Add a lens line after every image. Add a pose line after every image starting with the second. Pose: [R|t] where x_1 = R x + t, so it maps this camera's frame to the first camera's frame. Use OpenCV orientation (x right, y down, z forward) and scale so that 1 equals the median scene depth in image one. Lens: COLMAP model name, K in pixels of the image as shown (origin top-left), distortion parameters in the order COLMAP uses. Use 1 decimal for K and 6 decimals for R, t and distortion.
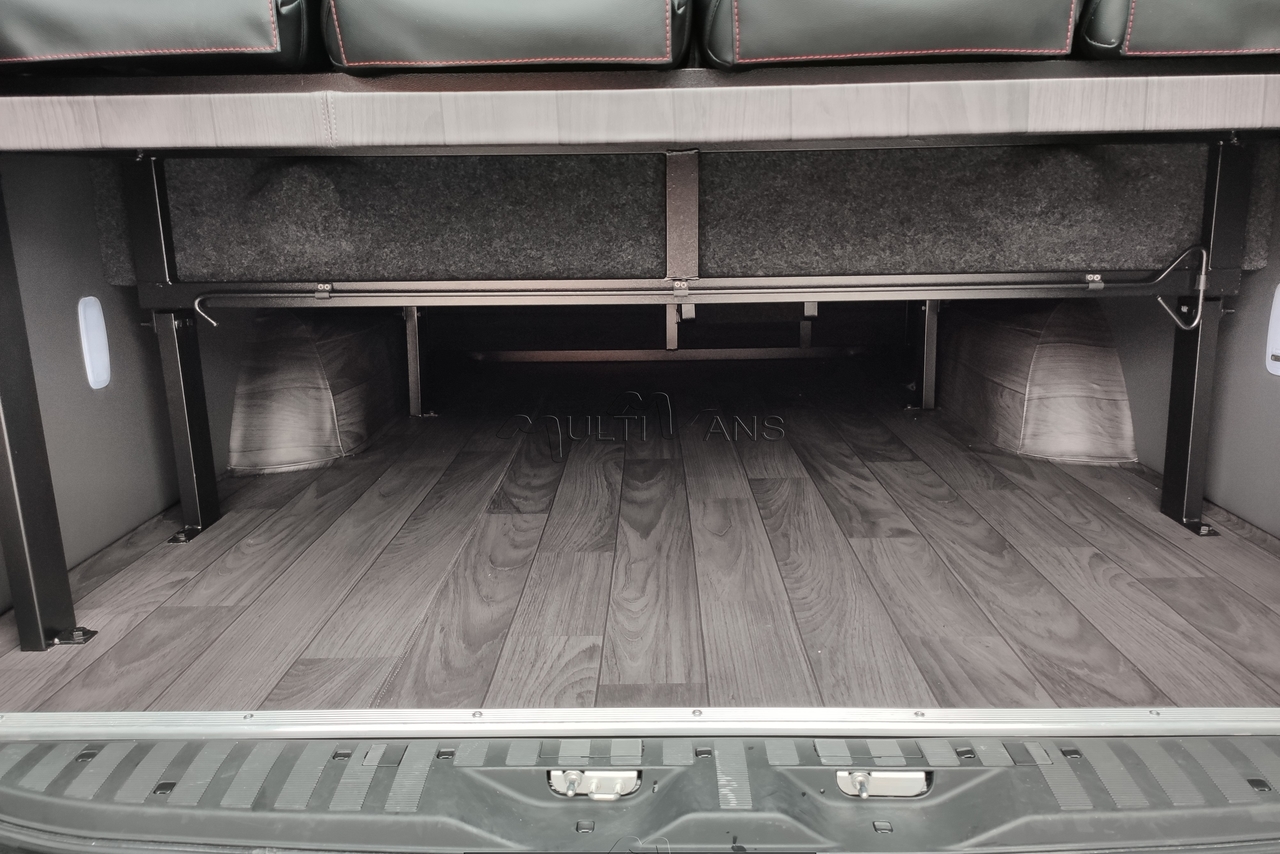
lens RADIAL K [[1002.5, 0, 638.4], [0, 1002.5, 427.8], [0, 0, 1]] dist [0.079330, -0.110230]
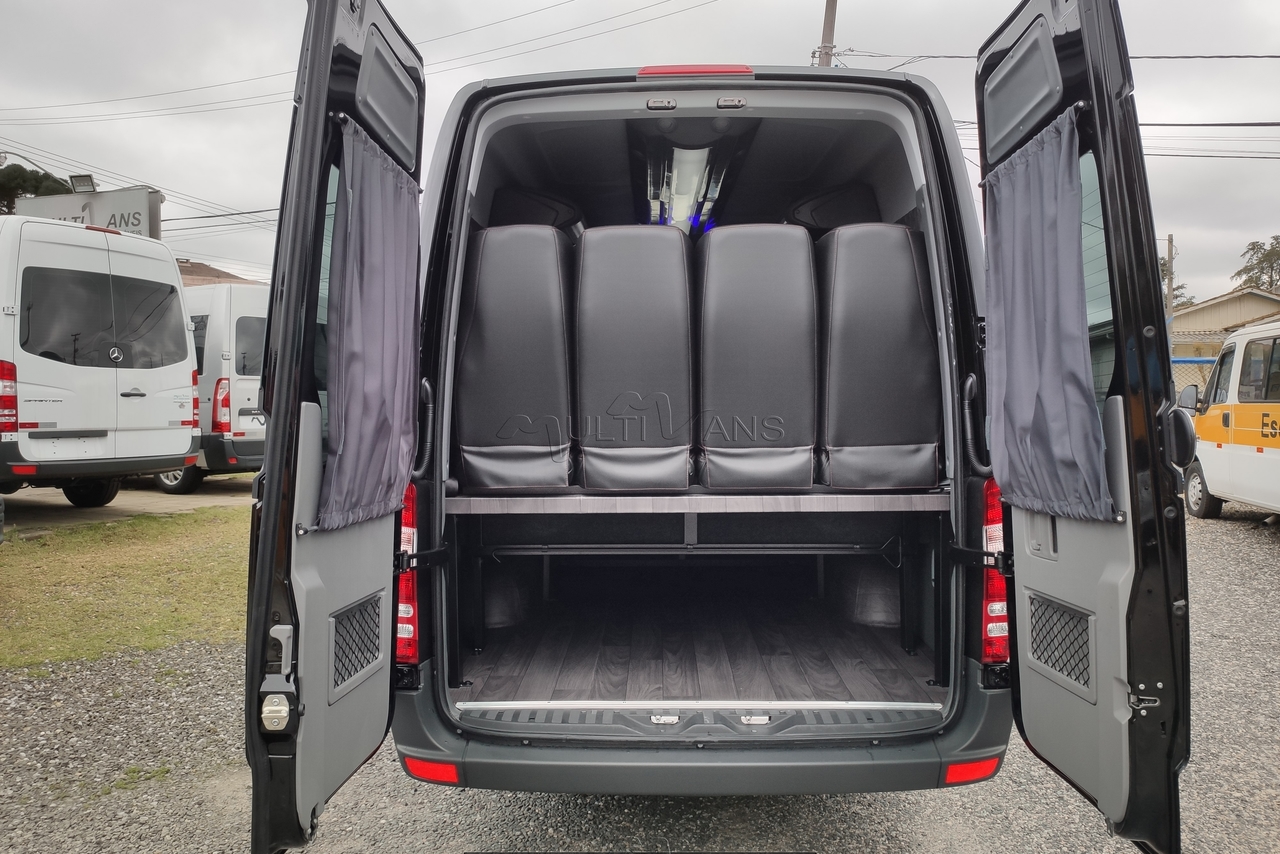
lens RADIAL K [[1002.5, 0, 642.0], [0, 1002.5, 418.4], [0, 0, 1]] dist [0.079330, -0.110230]
pose [[0.999970, 0.007663, 0.001316, -0.117199], [-0.007272, 0.981614, -0.190737, 0.025562], [-0.002753, 0.190722, 0.981640, -2.113531]]
